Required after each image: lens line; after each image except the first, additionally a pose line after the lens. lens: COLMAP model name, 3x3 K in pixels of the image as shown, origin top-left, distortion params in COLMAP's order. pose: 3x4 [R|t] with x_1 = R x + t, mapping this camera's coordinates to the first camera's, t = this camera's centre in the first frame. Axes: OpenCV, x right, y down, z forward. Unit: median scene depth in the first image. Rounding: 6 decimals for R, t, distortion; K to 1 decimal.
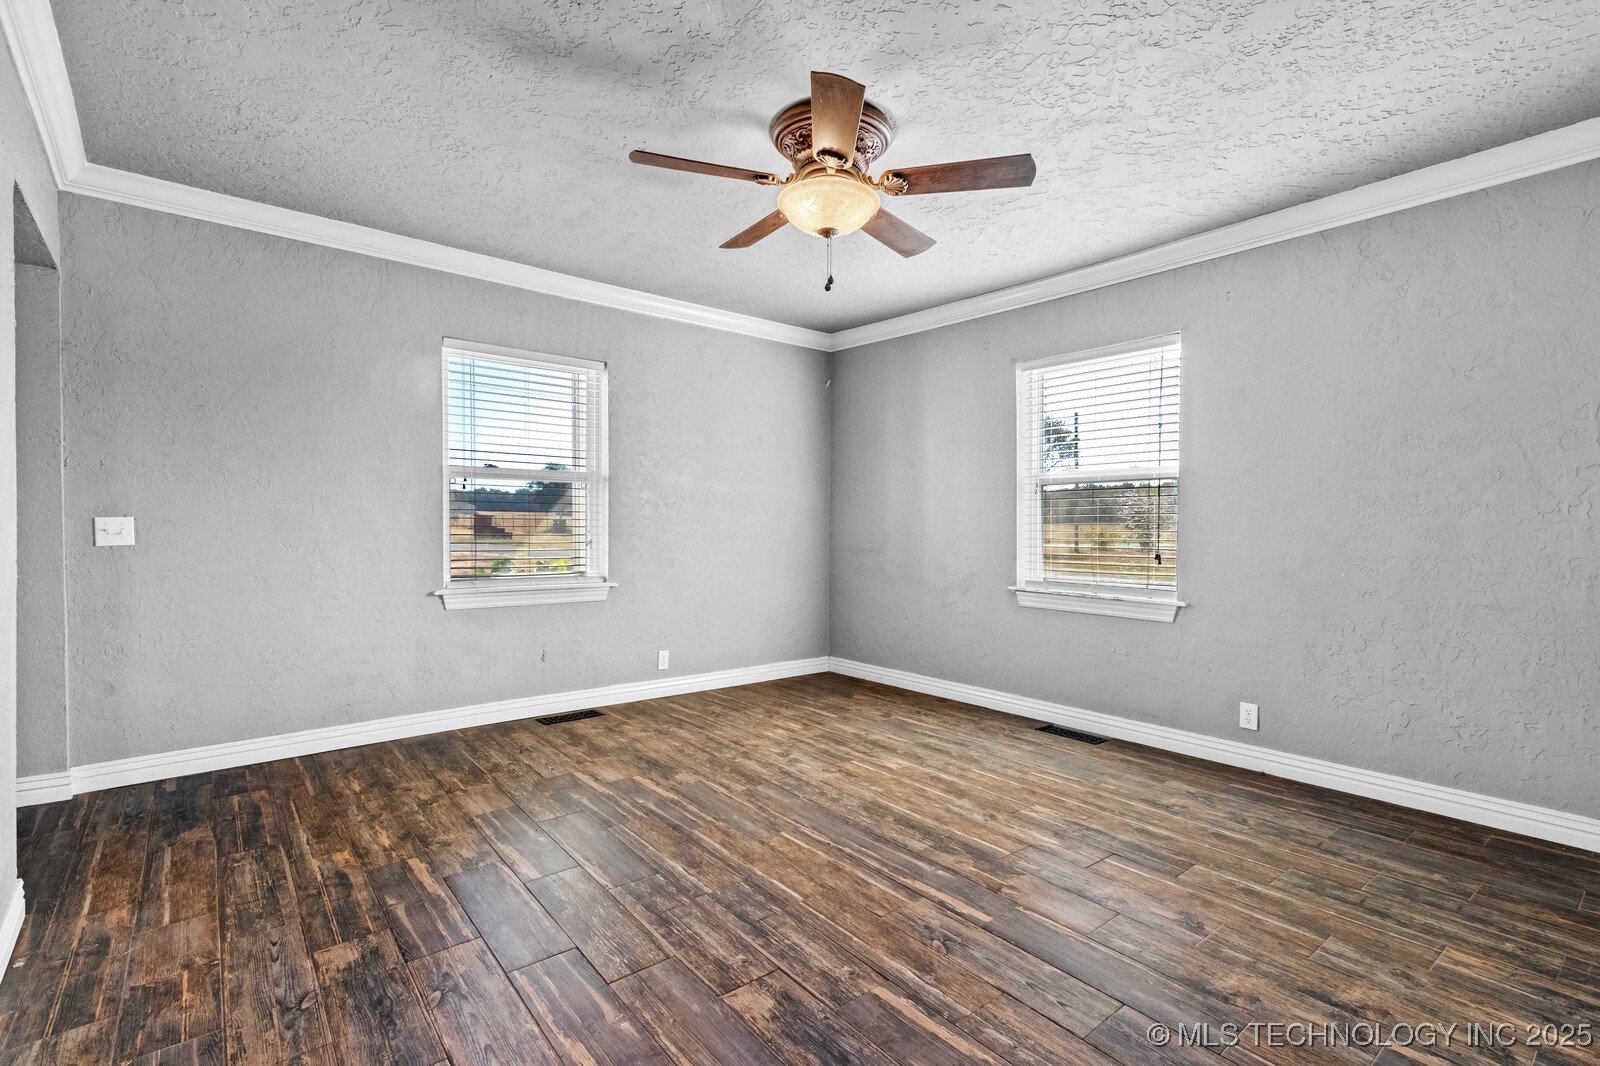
lens RADIAL K [[748.8, 0, 792.9], [0, 748.8, 538.4], [0, 0, 1]] dist [0.001530, -0.000672]
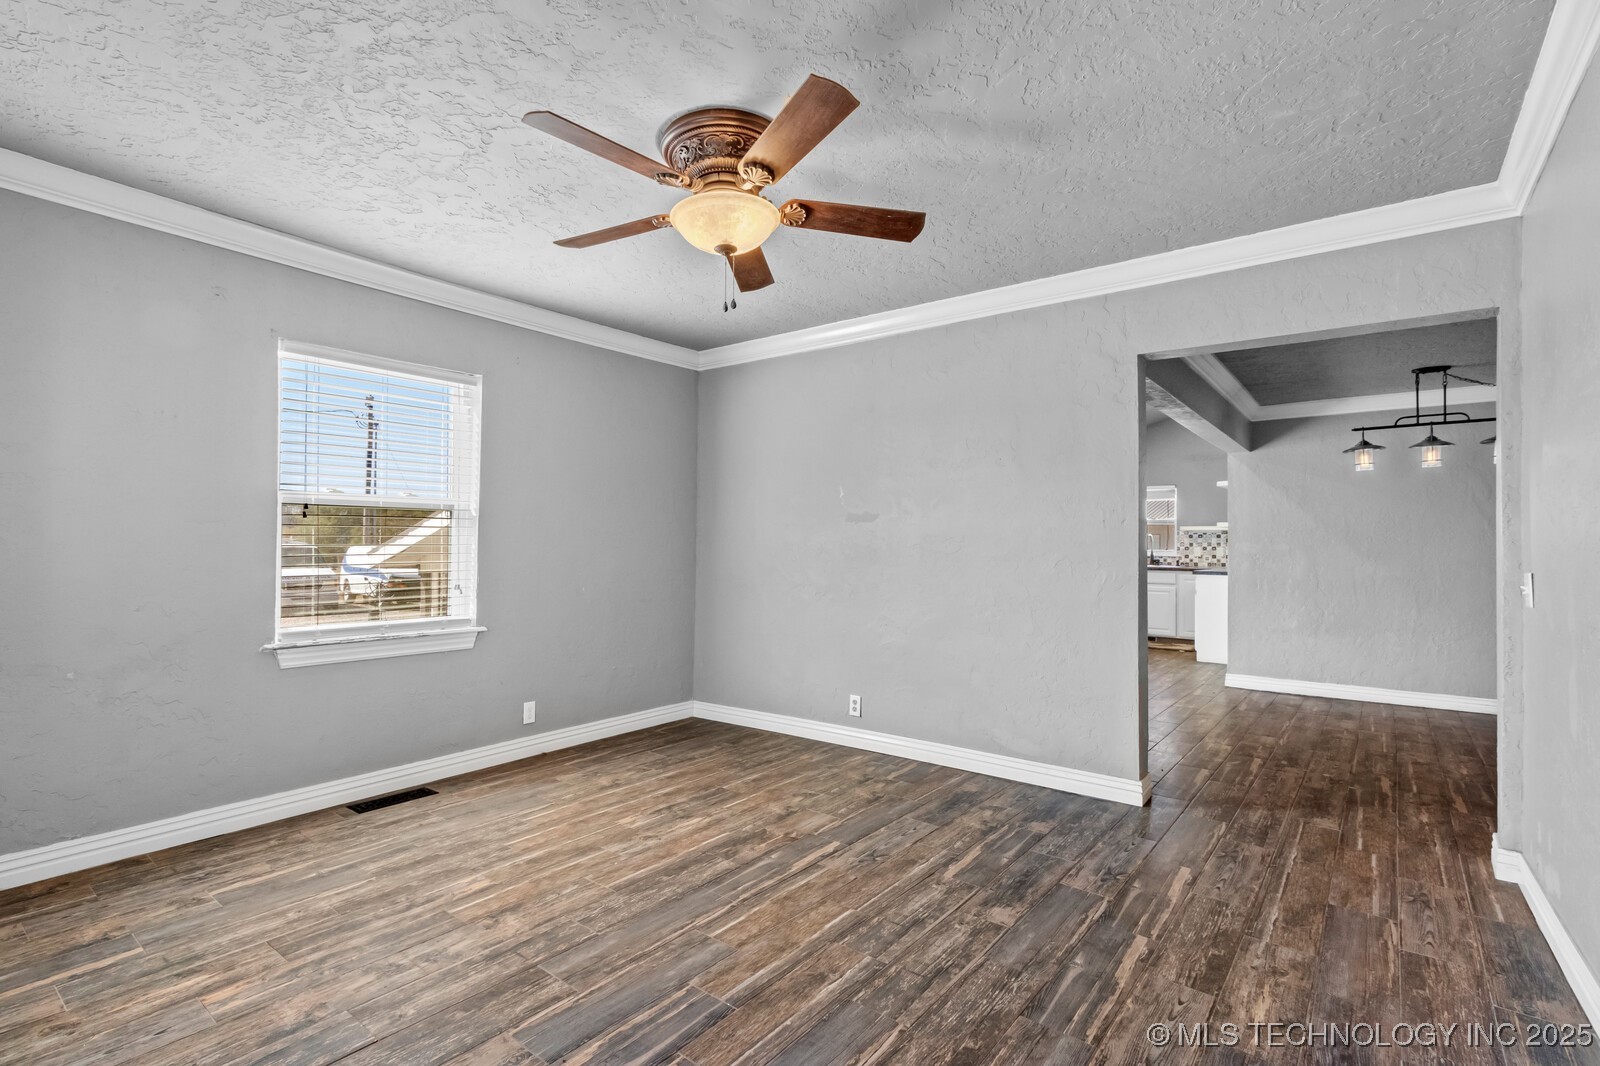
lens RADIAL K [[762.7, 0, 771.8], [0, 762.7, 543.1], [0, 0, 1]] dist [0.004793, -0.001344]
pose [[-0.230032, -0.000684, 0.973183, -0.776351], [0.017700, 0.999831, 0.004887, -0.041169], [-0.973022, 0.018349, -0.229982, 1.019144]]
